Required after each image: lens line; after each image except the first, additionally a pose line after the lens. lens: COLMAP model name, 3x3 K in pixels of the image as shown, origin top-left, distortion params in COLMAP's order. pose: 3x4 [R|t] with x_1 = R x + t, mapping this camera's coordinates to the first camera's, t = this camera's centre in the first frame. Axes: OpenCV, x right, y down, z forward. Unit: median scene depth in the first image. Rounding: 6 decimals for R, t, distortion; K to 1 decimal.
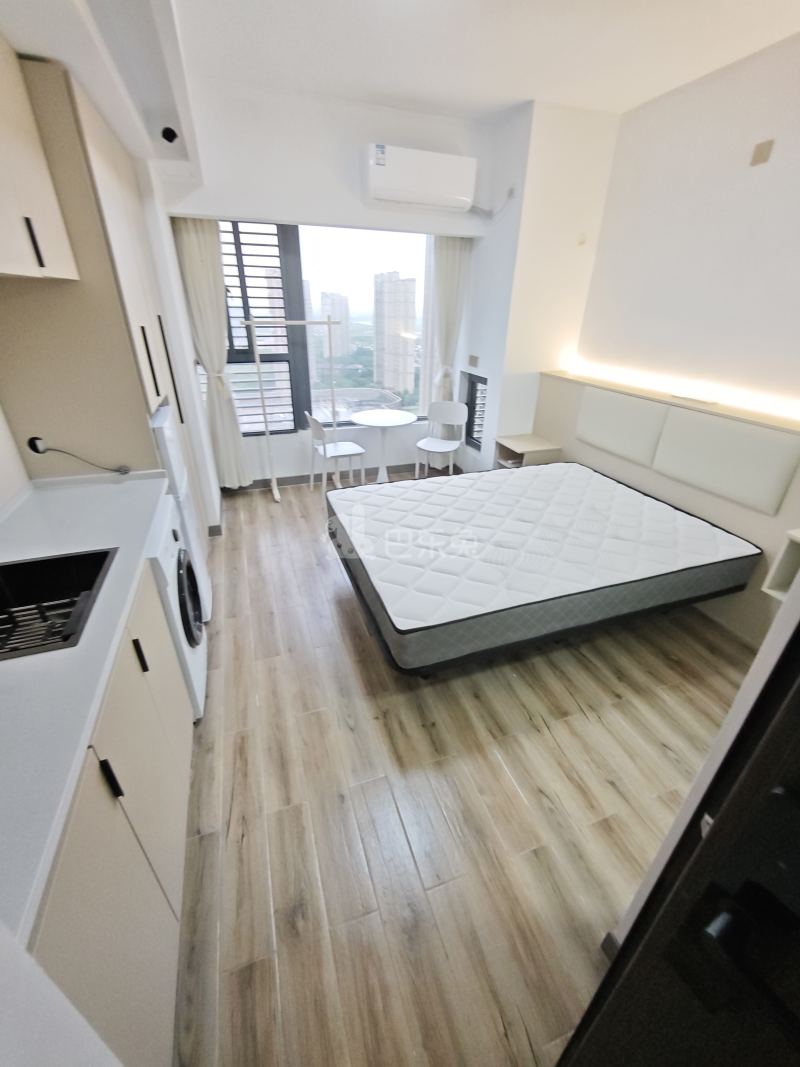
lens RADIAL K [[442.1, 0, 398.5], [0, 442.1, 534.9], [0, 0, 1]] dist [-0.000928, 0.000169]
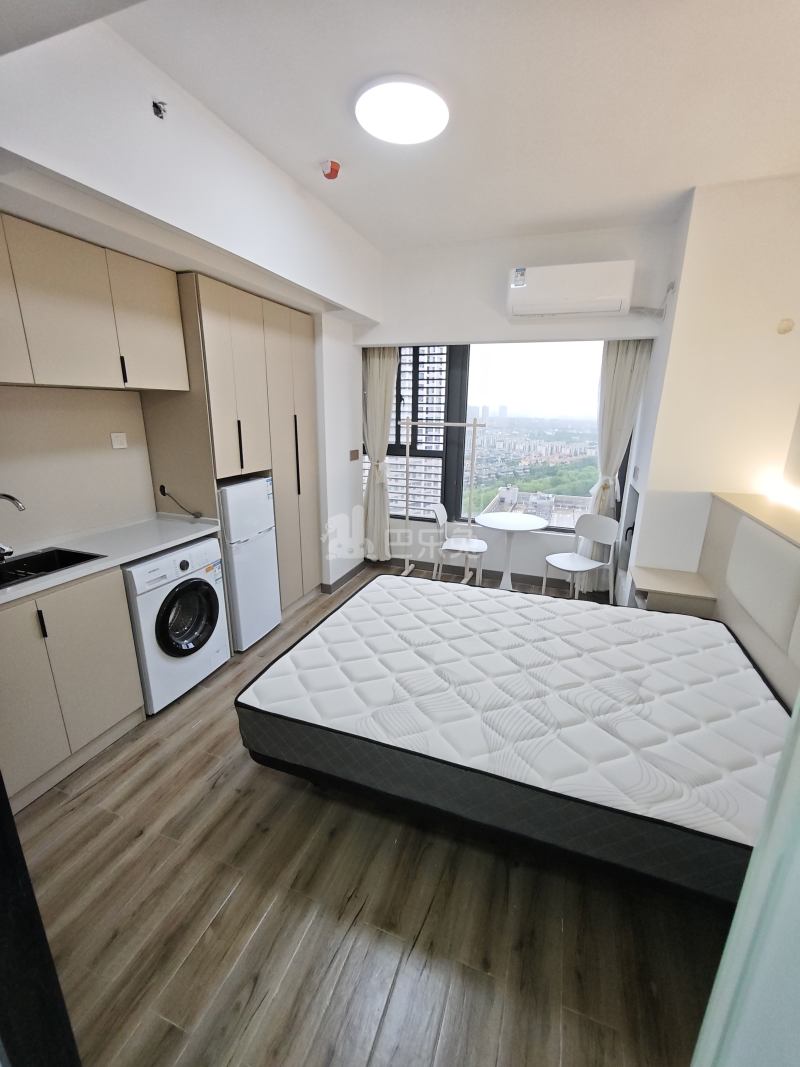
lens RADIAL K [[442.1, 0, 397.6], [0, 442.1, 535.8], [0, 0, 1]] dist [-0.000928, 0.000169]
pose [[0.771877, 0.172748, -0.611852, 0.448419], [-0.299473, 0.947717, -0.110224, -0.074156], [0.560822, 0.268312, 0.783254, 0.172852]]
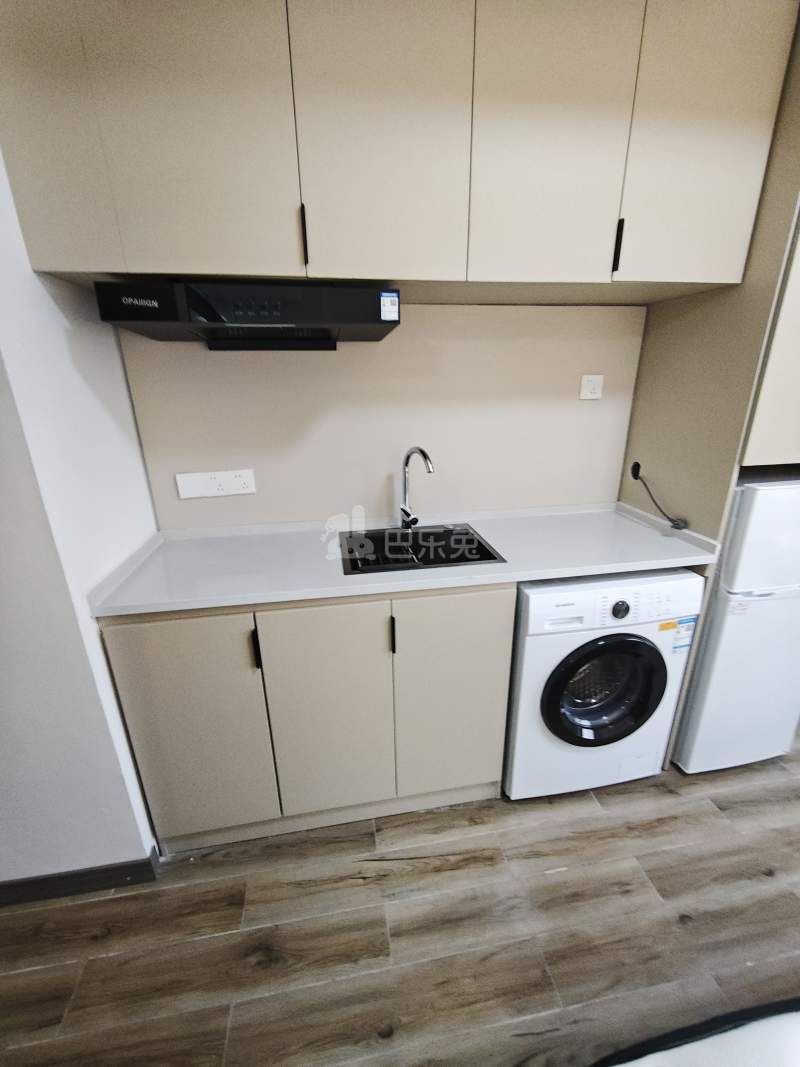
lens RADIAL K [[442.1, 0, 396.7], [0, 442.1, 533.9], [0, 0, 1]] dist [-0.000928, 0.000169]
pose [[-0.168707, 0.317872, -0.933003, 0.121094], [-0.443214, 0.821013, 0.359860, -0.117427], [0.880397, 0.474231, 0.002374, 0.348852]]
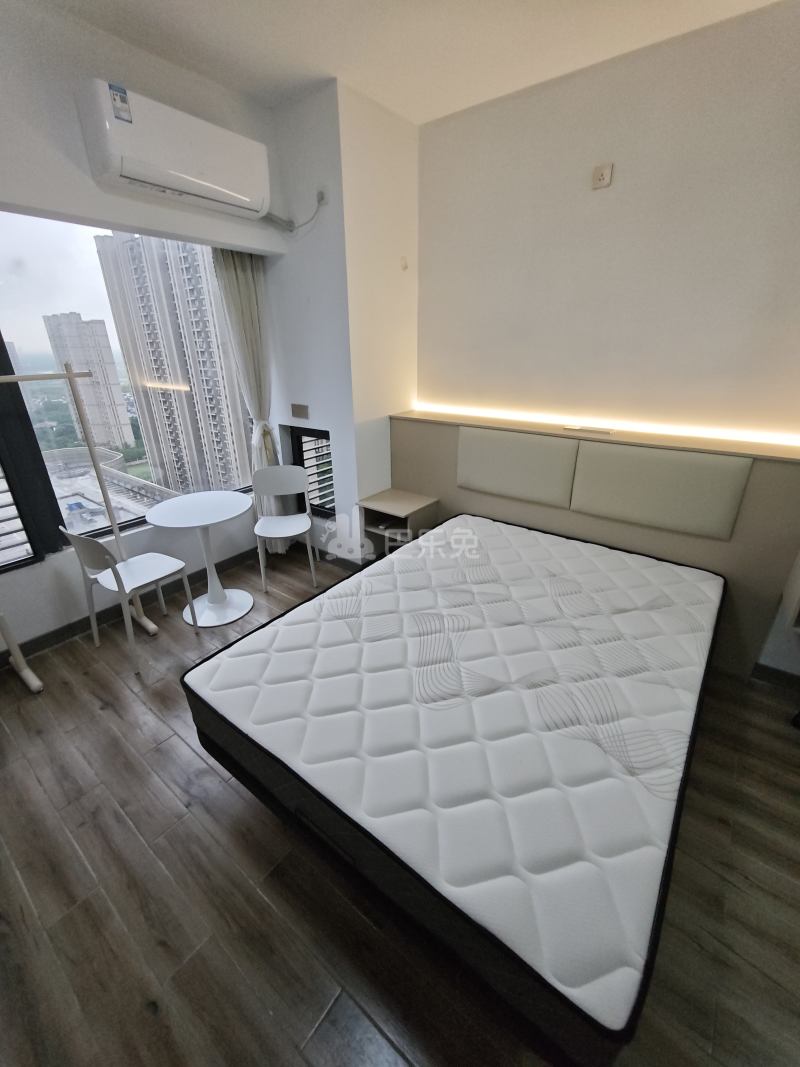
lens RADIAL K [[442.1, 0, 397.7], [0, 442.1, 535.8], [0, 0, 1]] dist [-0.000928, 0.000169]
pose [[0.838384, -0.240664, 0.489074, -0.150580], [0.275623, 0.961266, 0.000540, -0.175246], [-0.470260, 0.134347, 0.872242, 0.350870]]
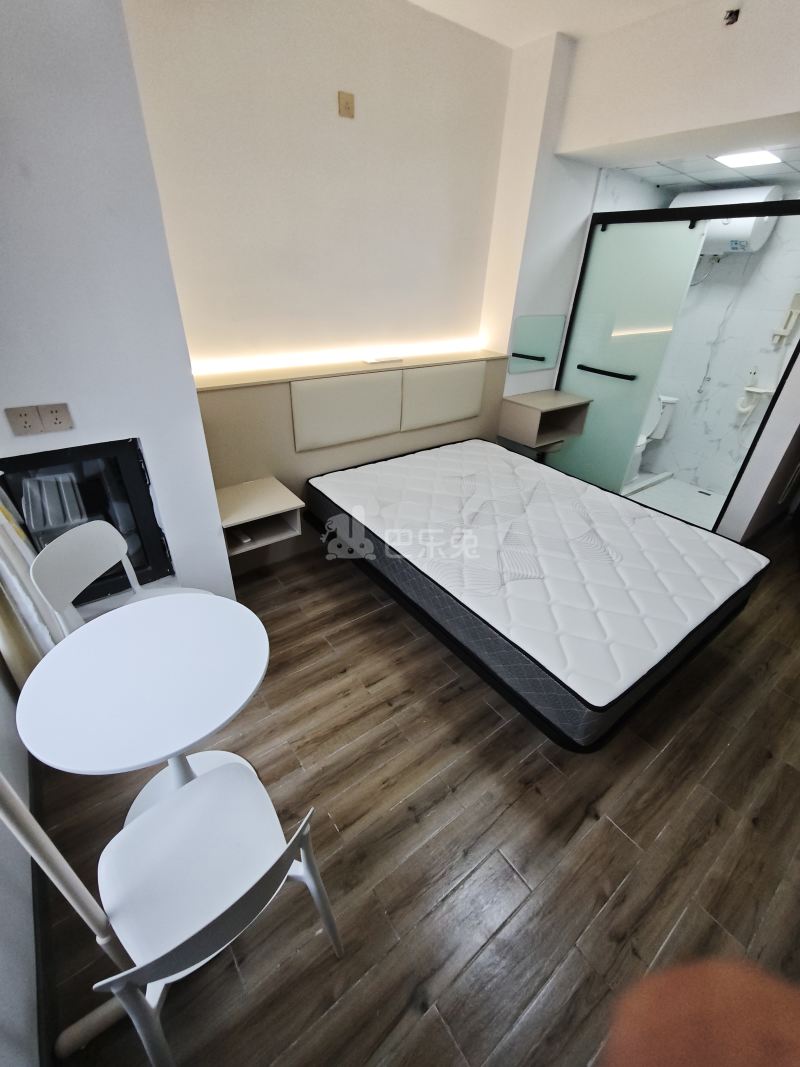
lens RADIAL K [[442.1, 0, 403.8], [0, 442.1, 533.4], [0, 0, 1]] dist [-0.000928, 0.000169]
pose [[-0.304444, -0.513907, 0.802006, -0.348533], [0.404681, 0.692426, 0.597310, -0.541263], [-0.862292, 0.506404, -0.002837, 1.000758]]
